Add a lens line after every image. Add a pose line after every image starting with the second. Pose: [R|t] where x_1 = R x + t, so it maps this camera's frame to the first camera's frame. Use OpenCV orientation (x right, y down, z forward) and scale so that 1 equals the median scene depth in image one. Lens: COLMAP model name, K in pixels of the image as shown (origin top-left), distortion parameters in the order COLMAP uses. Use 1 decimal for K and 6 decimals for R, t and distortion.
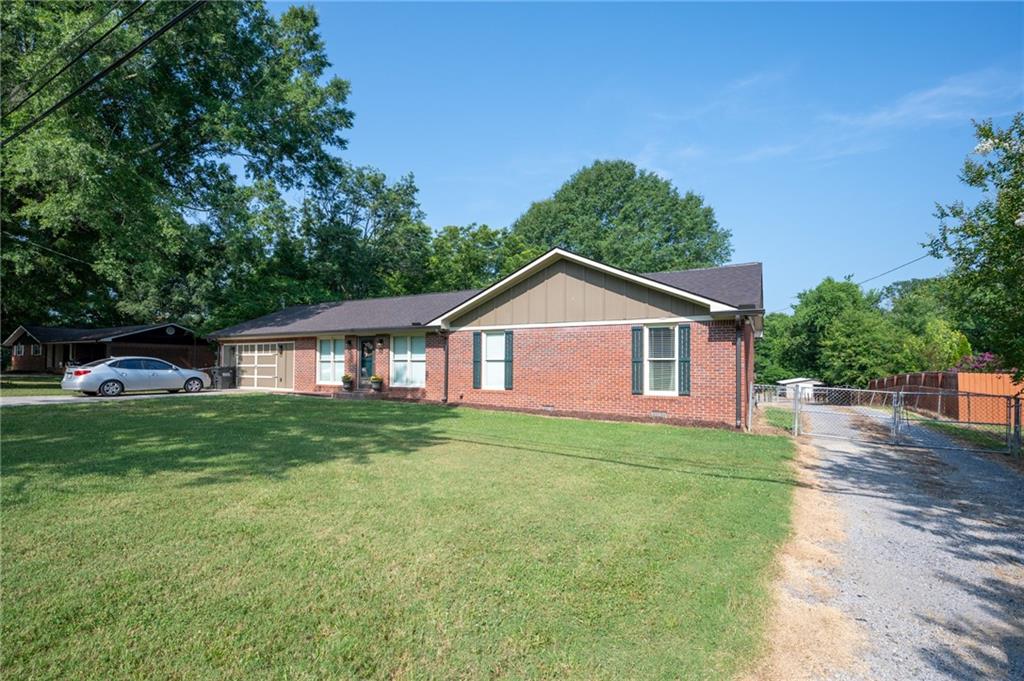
lens RADIAL K [[464.3, 0, 510.7], [0, 464.3, 334.7], [0, 0, 1]] dist [0.000569, -0.000125]
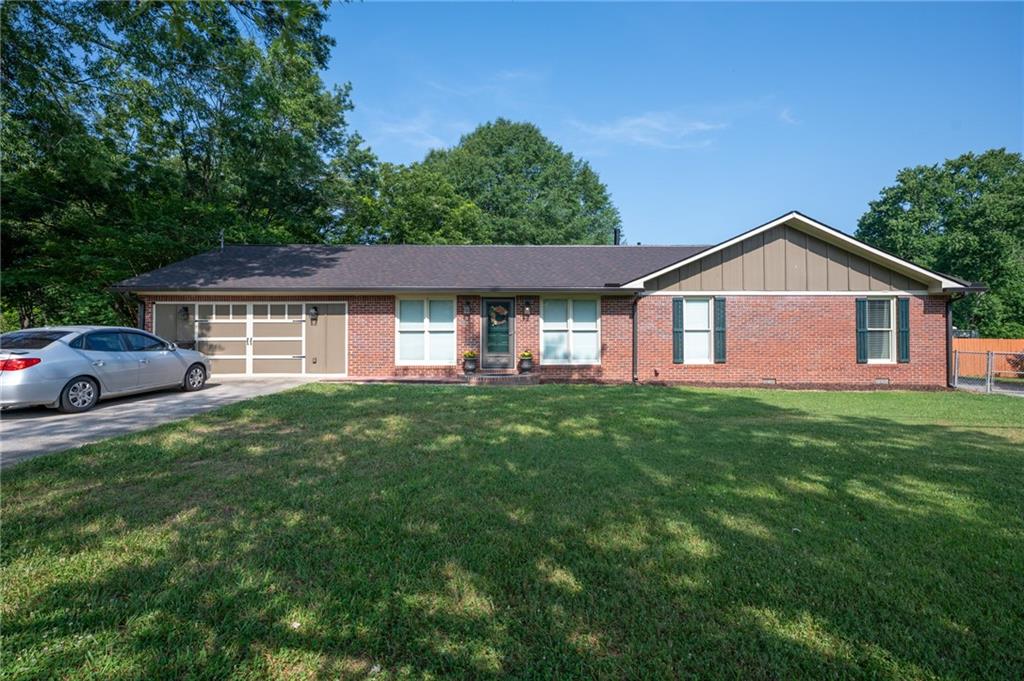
lens RADIAL K [[467.0, 0, 511.9], [0, 467.0, 305.5], [0, 0, 1]] dist [0.000073, -0.000026]
pose [[0.865010, 0.021018, 0.501314, -0.709490], [-0.028605, 0.999563, 0.007449, 0.010336], [-0.500939, -0.020784, 0.865233, 0.372712]]
